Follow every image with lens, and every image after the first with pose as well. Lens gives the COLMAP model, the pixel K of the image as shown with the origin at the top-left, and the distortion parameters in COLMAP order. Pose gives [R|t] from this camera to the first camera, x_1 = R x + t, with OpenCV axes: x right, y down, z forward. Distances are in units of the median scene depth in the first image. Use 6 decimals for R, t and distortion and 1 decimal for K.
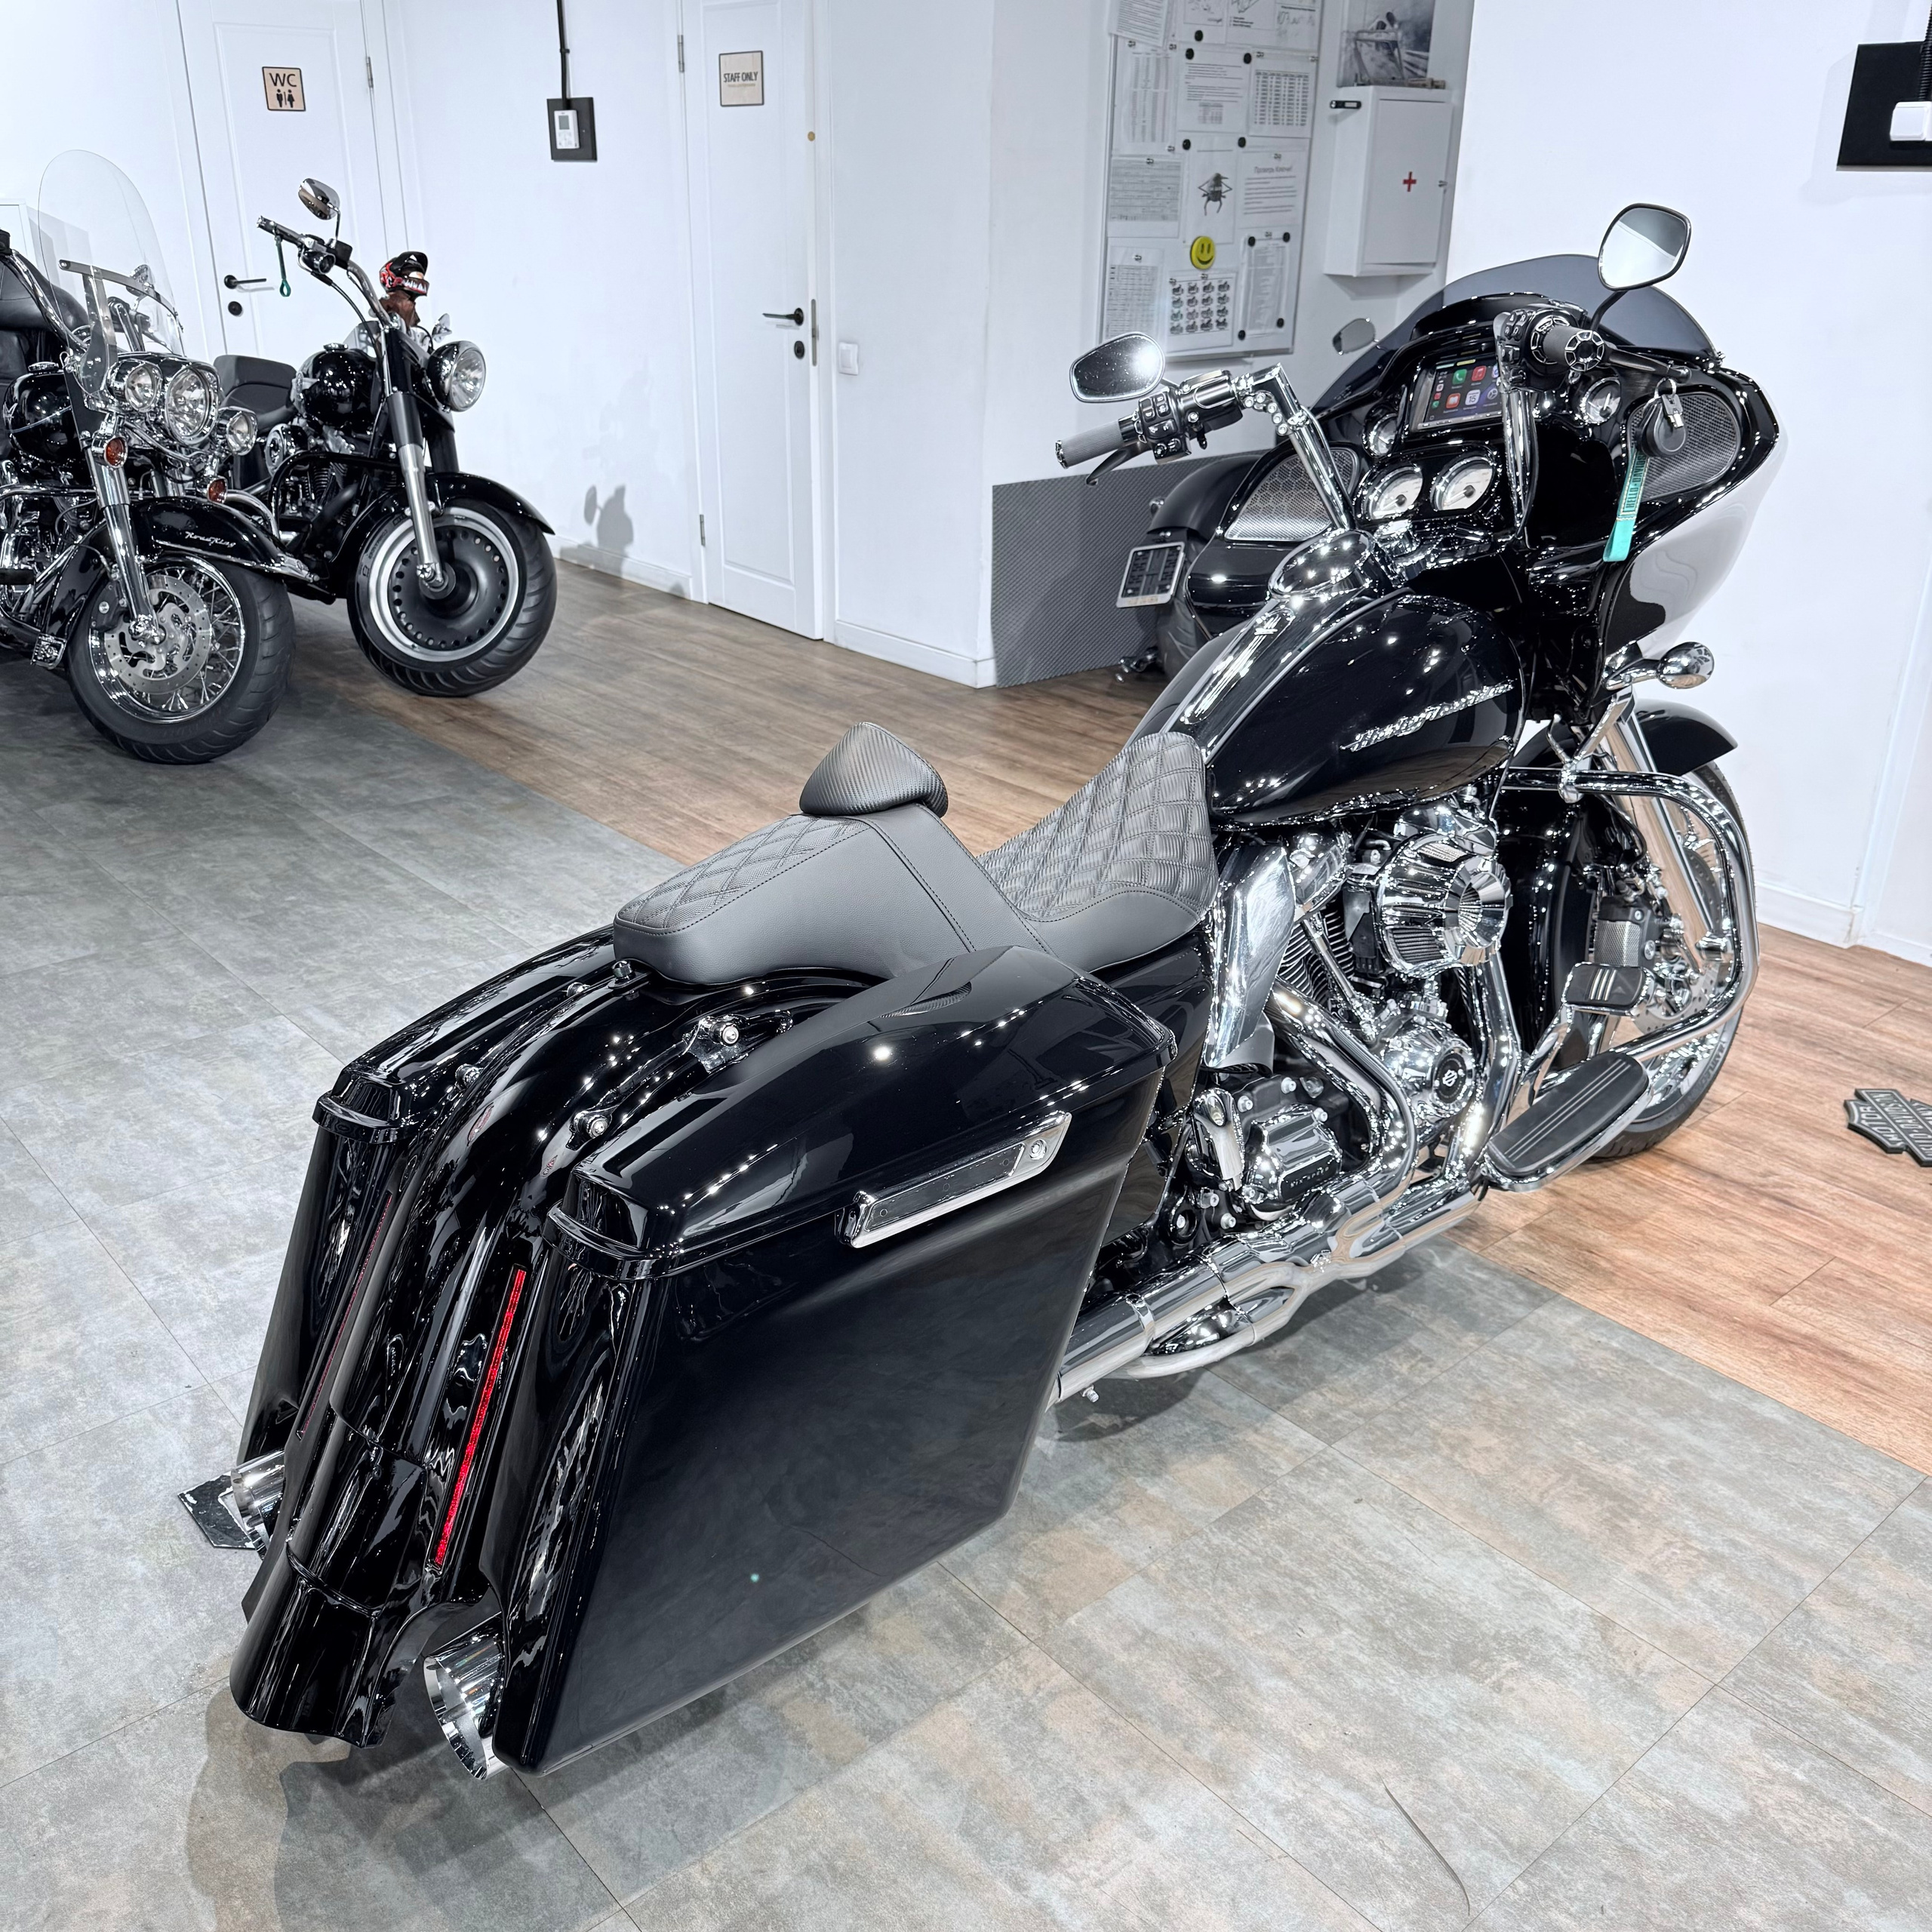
lens RADIAL K [[1800.1, 0, 955.9], [0, 1800.1, 962.1], [0, 0, 1]] dist [0.130038, -0.227808]
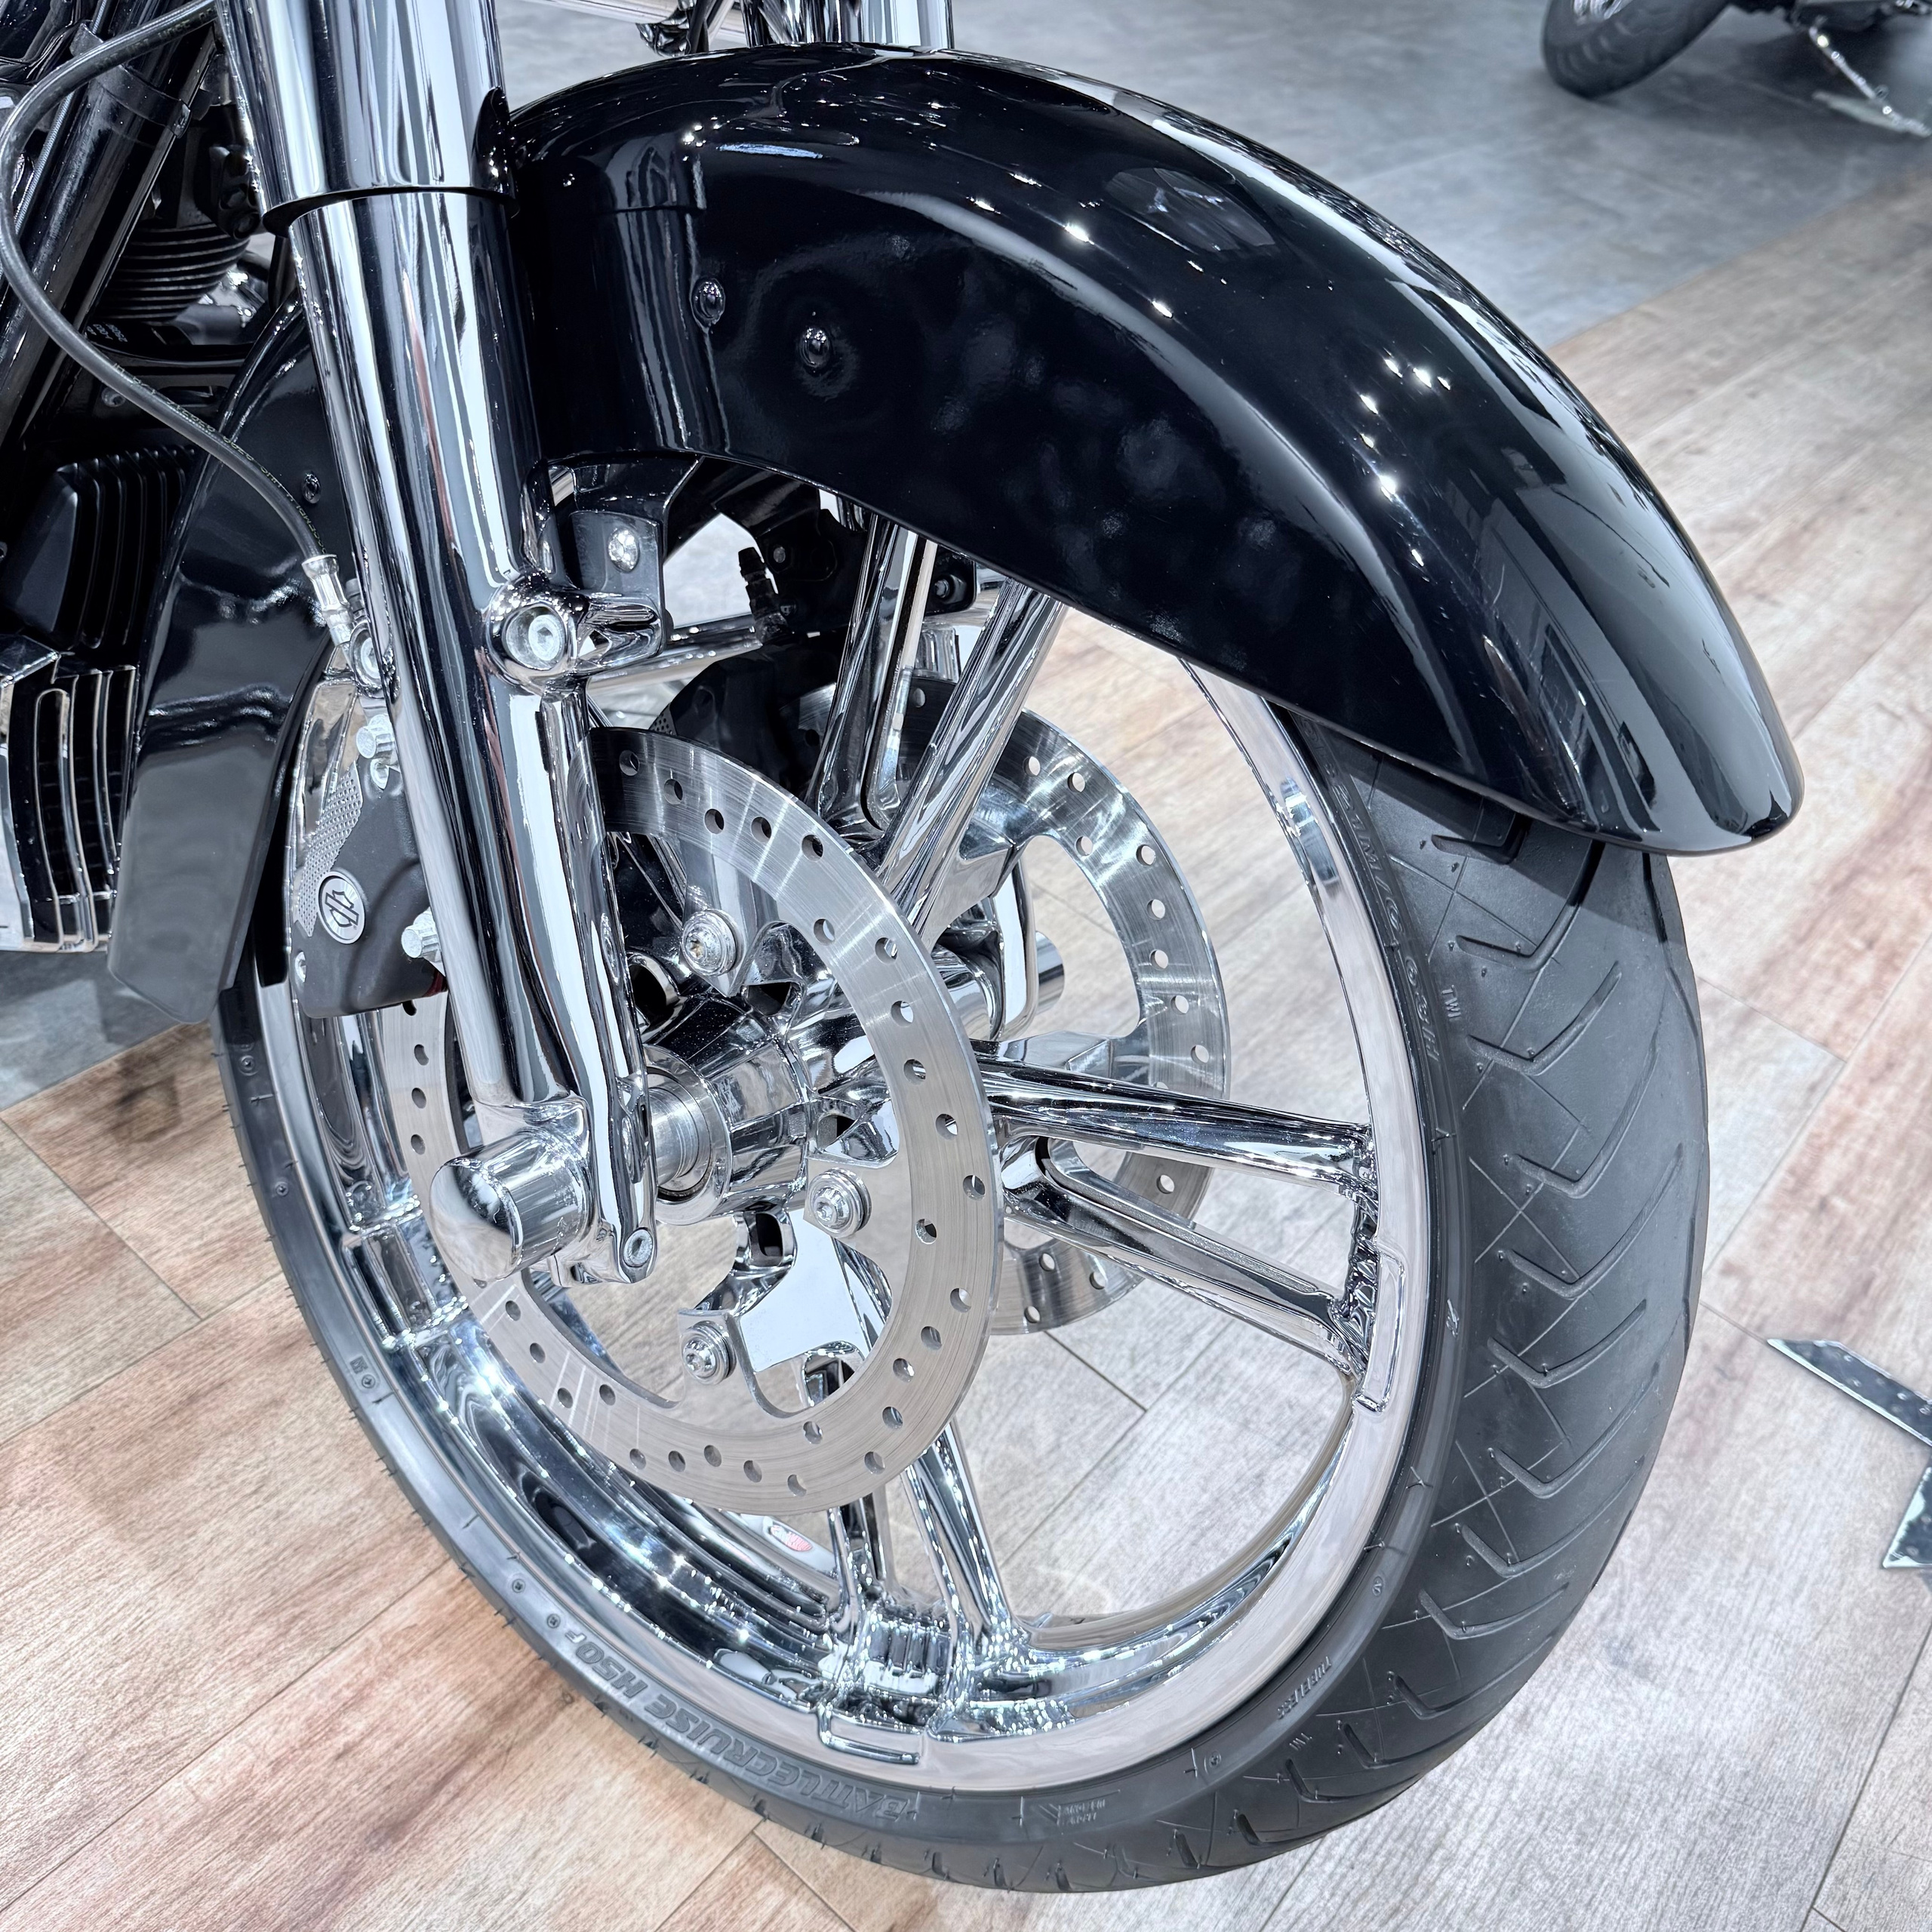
lens RADIAL K [[1843.8, 0, 956.1], [0, 1843.8, 956.9], [0, 0, 1]] dist [0.015683, -0.024624]
pose [[0.165934, 0.654323, -0.737785, 0.530488], [-0.539838, 0.686370, 0.487310, -0.155623], [0.825252, 0.317423, 0.467121, 0.862247]]
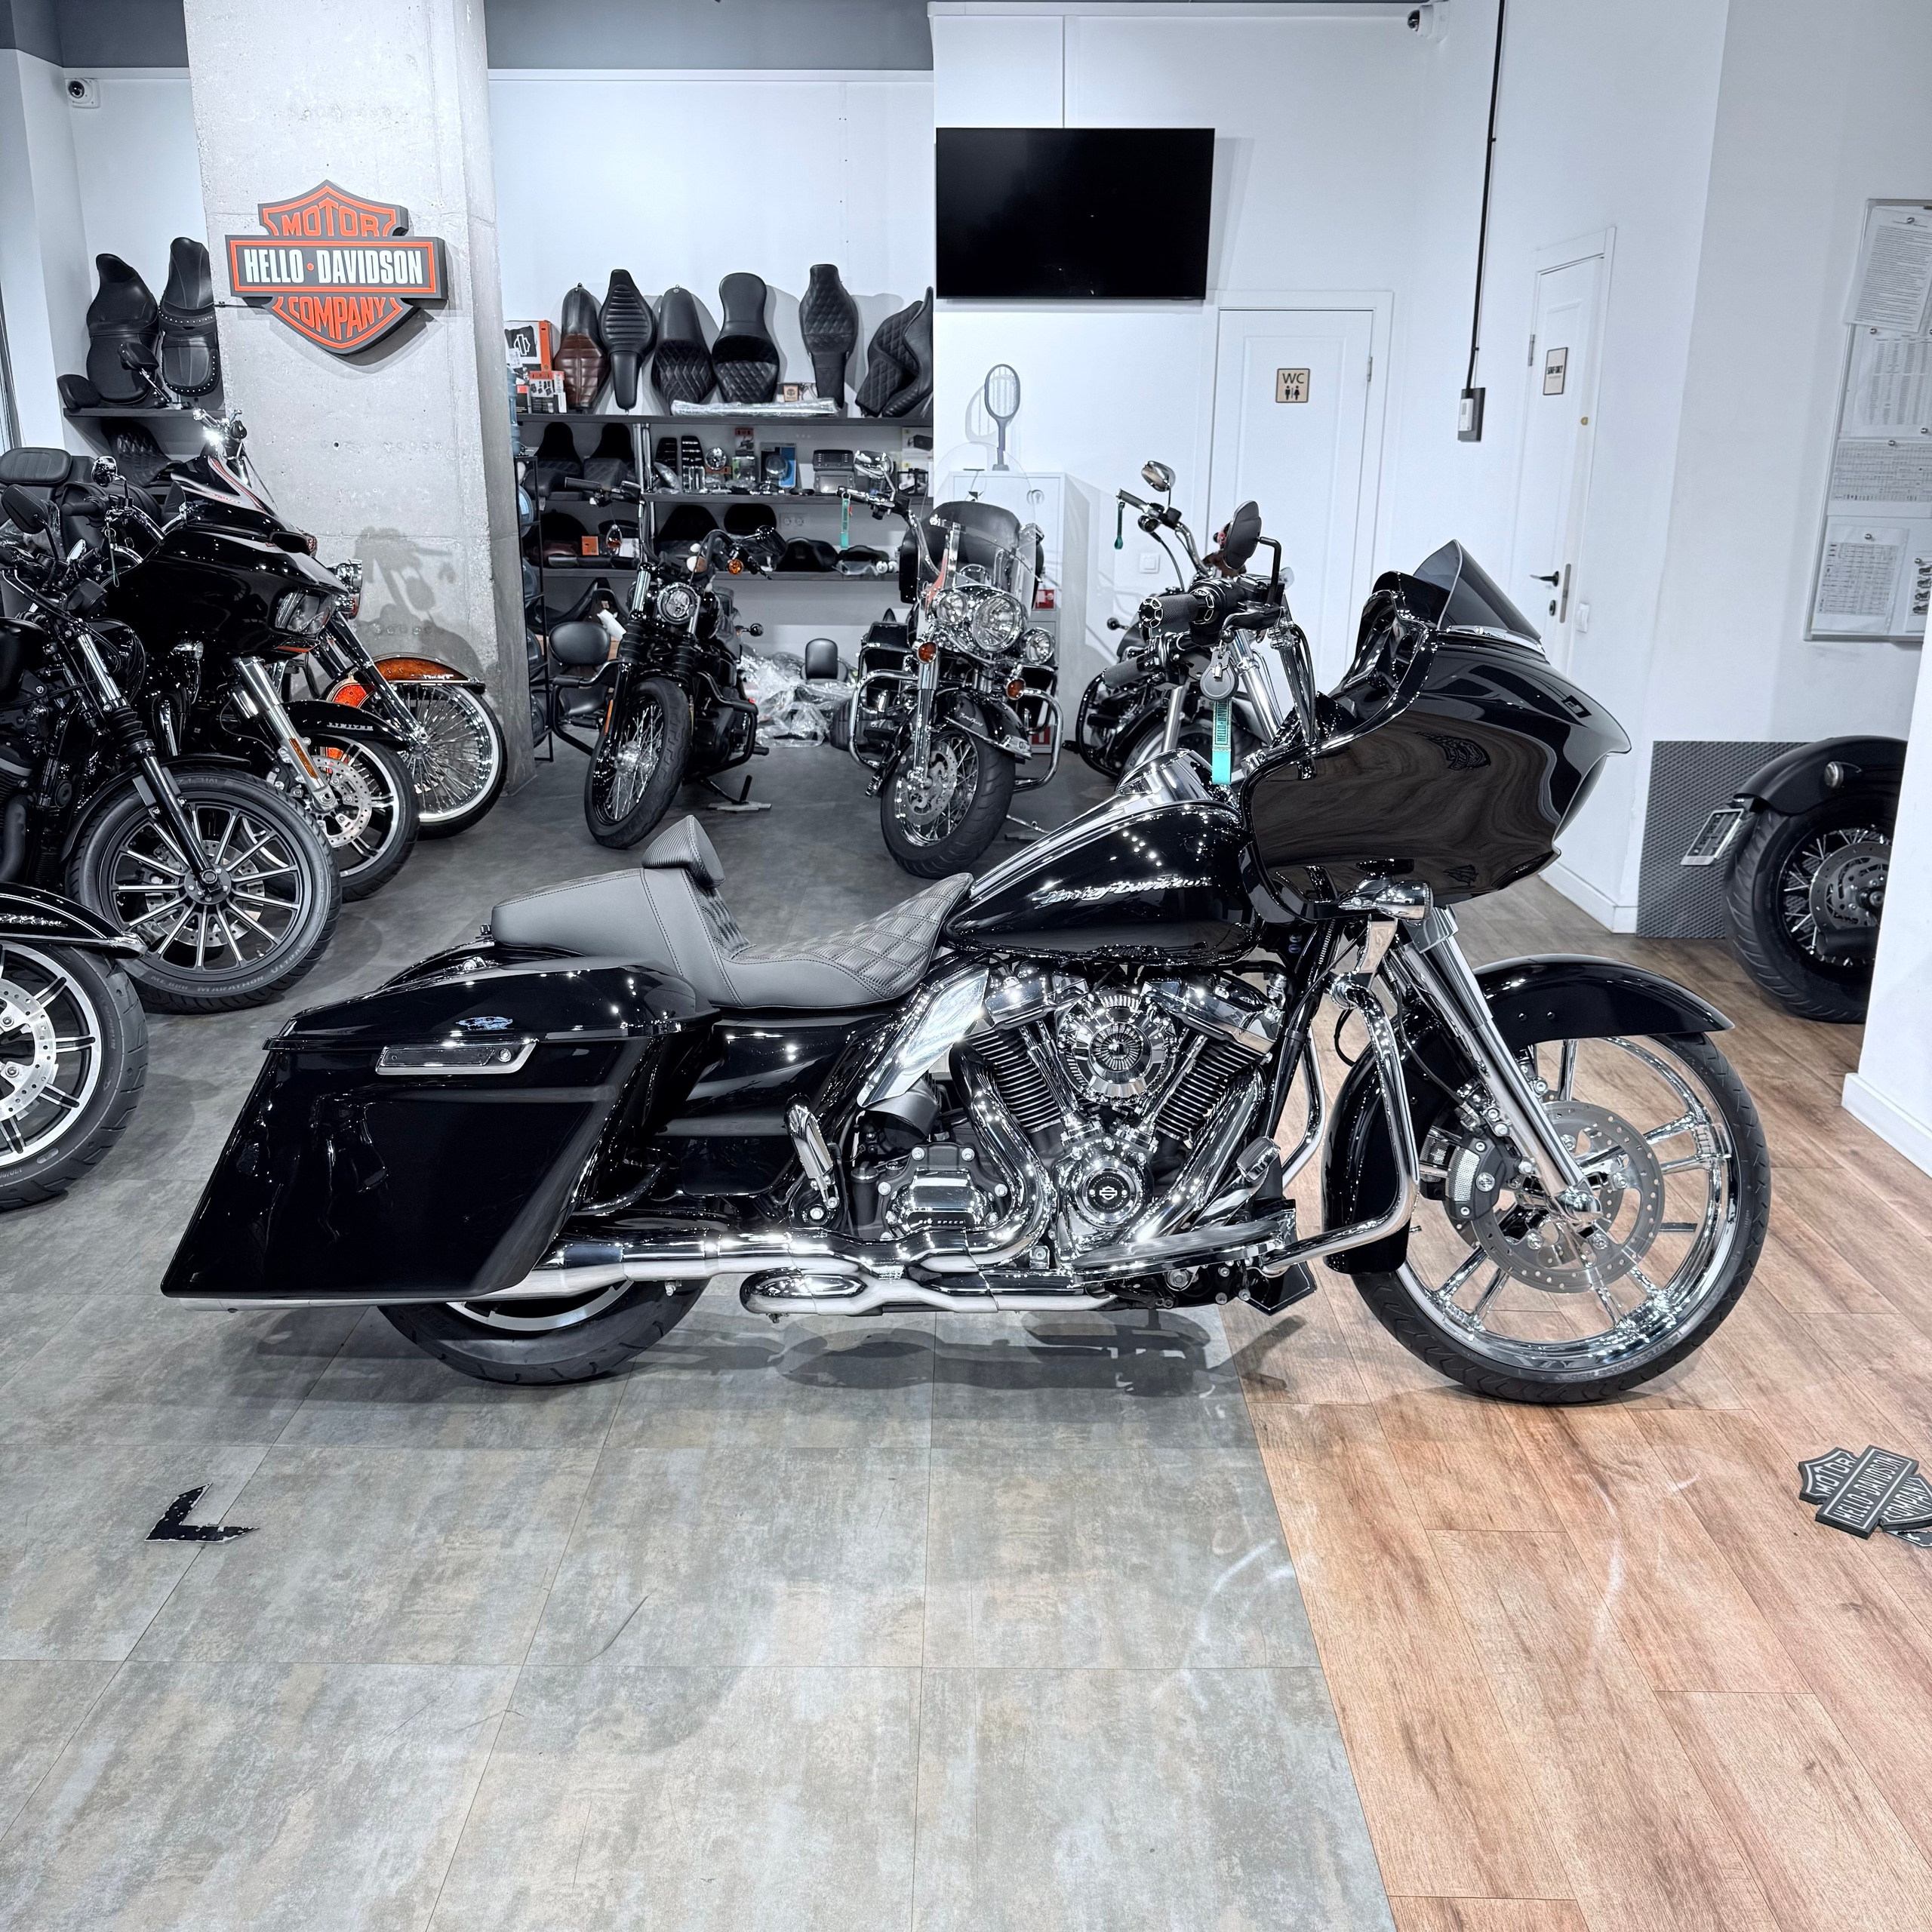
lens RADIAL K [[1794.2, 0, 957.9], [0, 1794.2, 963.0], [0, 0, 1]] dist [0.175934, -0.360623]
pose [[0.752086, 0.180404, -0.633893, 0.713030], [-0.260076, 0.964992, -0.033934, -0.012673], [0.605580, 0.190382, 0.772676, -0.006338]]
